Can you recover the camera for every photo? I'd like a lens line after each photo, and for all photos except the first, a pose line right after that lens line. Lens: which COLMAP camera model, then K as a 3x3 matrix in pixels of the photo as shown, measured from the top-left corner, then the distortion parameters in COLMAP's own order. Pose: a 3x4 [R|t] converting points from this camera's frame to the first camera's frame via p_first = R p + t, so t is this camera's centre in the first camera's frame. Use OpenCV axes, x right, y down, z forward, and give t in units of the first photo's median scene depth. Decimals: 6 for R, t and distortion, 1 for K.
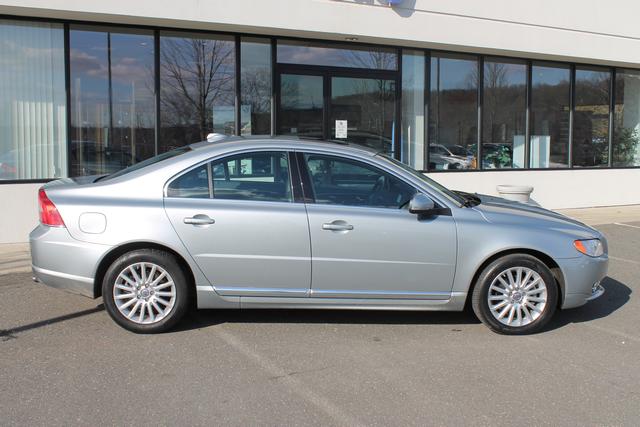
lens RADIAL K [[698.8, 0, 320.0], [0, 698.8, 213.5], [0, 0, 1]] dist [-0.079861, -0.006035]
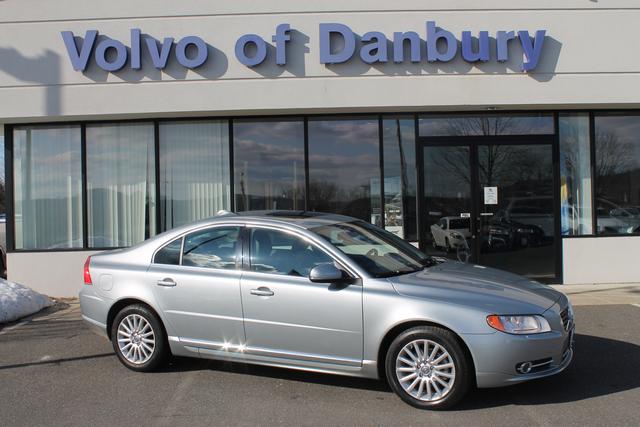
lens RADIAL K [[659.3, 0, 320.0], [0, 659.3, 213.5], [0, 0, 1]] dist [-0.066004, 0.000352]
pose [[0.878288, -0.020597, -0.477687, 0.602476], [-0.021956, 0.996280, -0.083327, -0.020632], [0.477627, 0.083673, 0.874569, 0.097472]]
